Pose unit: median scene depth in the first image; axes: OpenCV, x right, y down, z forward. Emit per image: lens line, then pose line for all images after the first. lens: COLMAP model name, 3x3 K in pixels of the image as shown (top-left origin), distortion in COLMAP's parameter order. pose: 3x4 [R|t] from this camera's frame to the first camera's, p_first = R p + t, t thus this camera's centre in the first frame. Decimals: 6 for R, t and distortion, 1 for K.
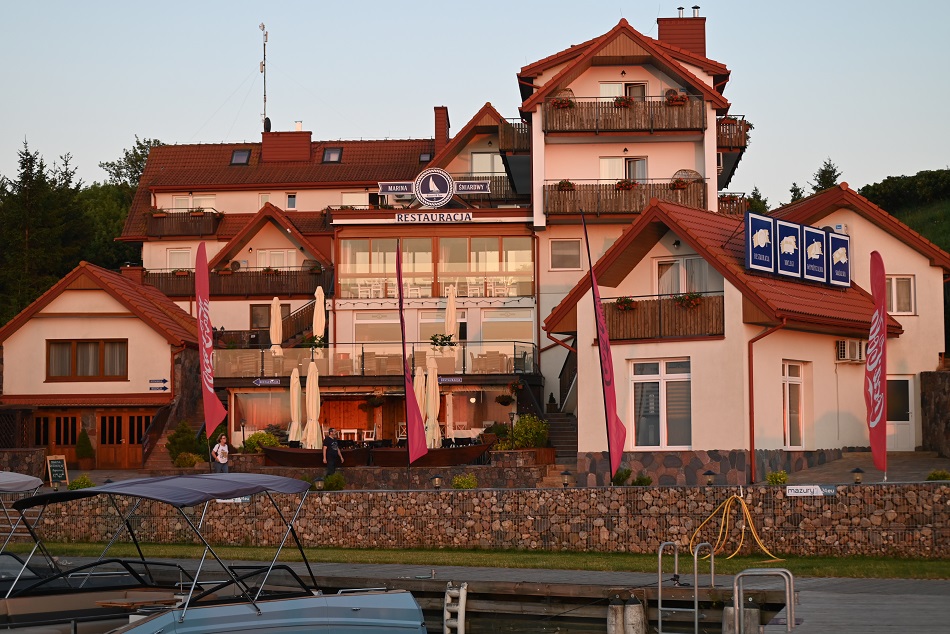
lens RADIAL K [[1899.1, 0, 475.0], [0, 1899.1, 313.7], [0, 0, 1]] dist [-0.132963, 0.000000]
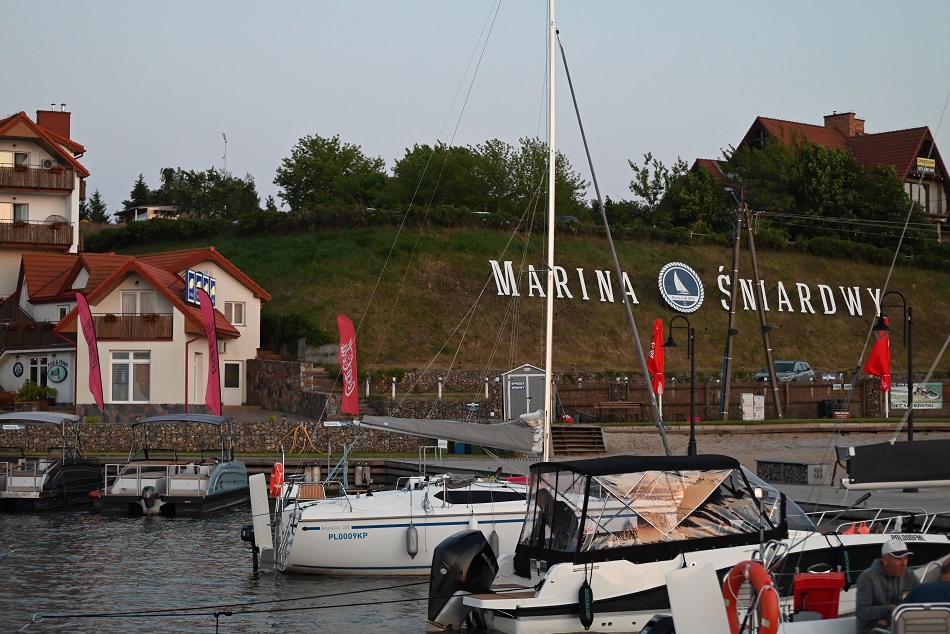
lens RADIAL K [[1899.1, 0, 475.4], [0, 1899.1, 318.1], [0, 0, 1]] dist [-0.132963, 0.000000]
pose [[0.856477, 0.032573, 0.515157, -0.517438], [-0.047258, 0.998764, 0.015418, -0.046634], [-0.514018, -0.037550, 0.856957, -0.630624]]
